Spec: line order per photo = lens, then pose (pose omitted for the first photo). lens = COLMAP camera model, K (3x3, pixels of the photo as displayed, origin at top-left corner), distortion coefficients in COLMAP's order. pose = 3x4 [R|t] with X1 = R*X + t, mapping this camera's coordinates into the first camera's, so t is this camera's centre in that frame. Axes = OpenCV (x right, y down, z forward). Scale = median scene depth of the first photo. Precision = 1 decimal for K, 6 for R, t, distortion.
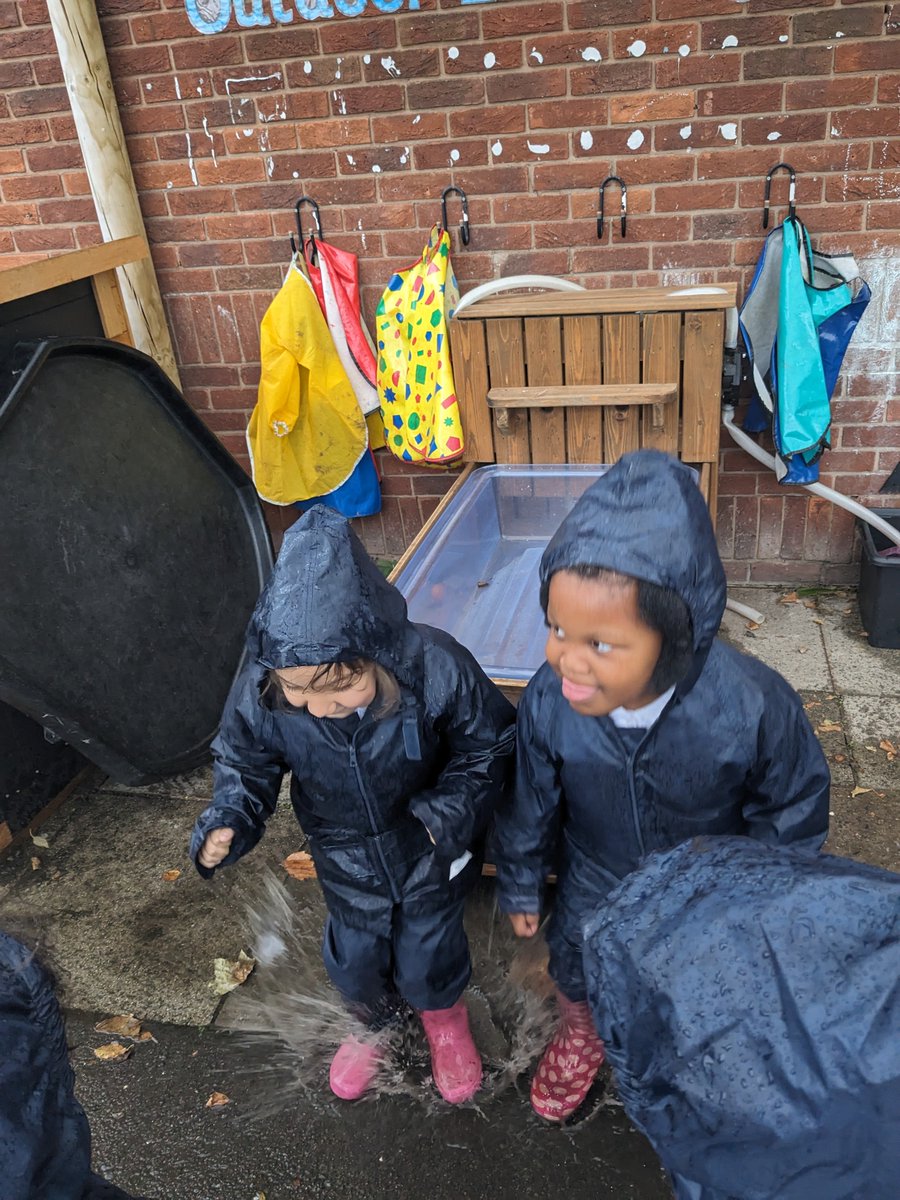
lens RADIAL K [[982.3, 0, 450.0], [0, 982.3, 600.0], [0, 0, 1]] dist [0.073683, -0.074367]
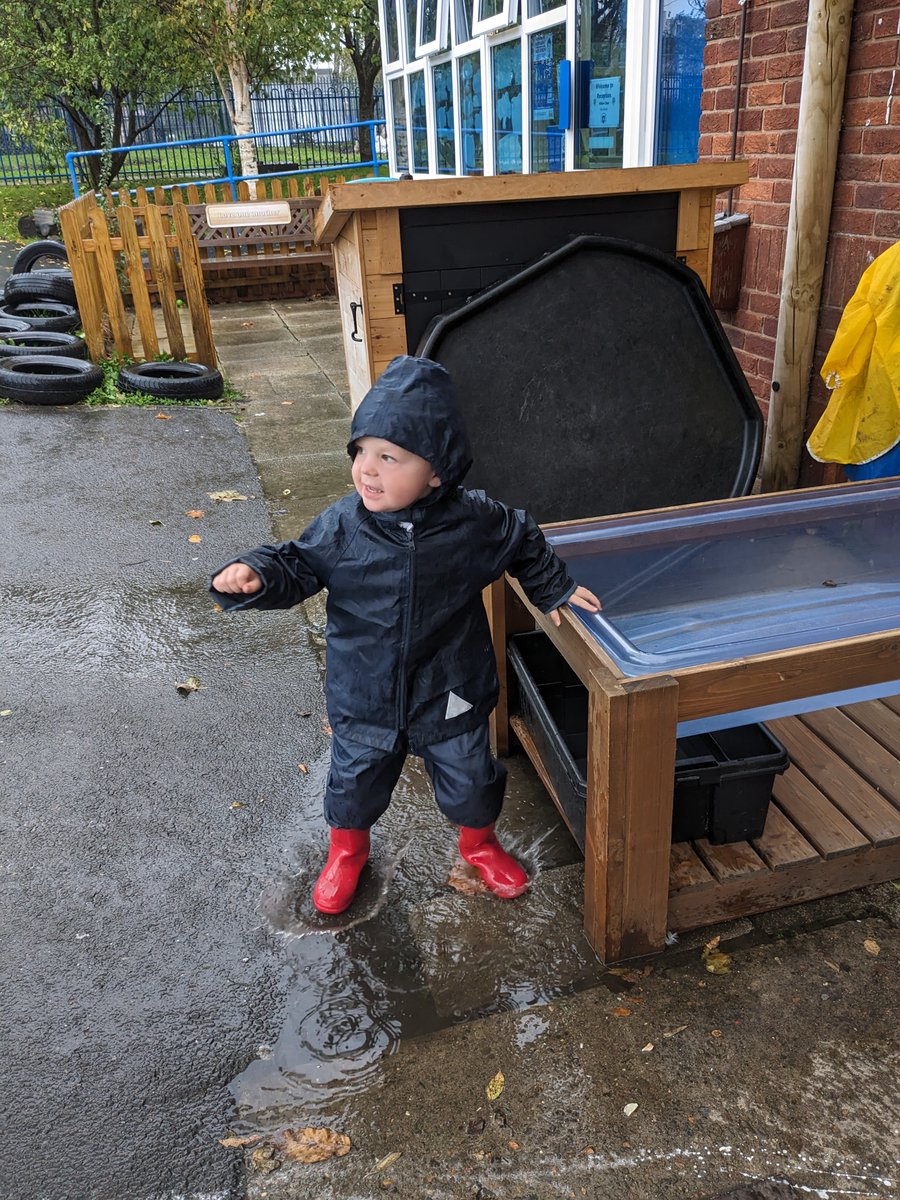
lens RADIAL K [[982.3, 0, 450.0], [0, 982.3, 600.0], [0, 0, 1]] dist [0.073683, -0.074367]
pose [[0.510654, 0.428263, -0.745536, 0.446805], [-0.399983, 0.885903, 0.234927, -0.061565], [0.761083, 0.178235, 0.623687, 0.144554]]
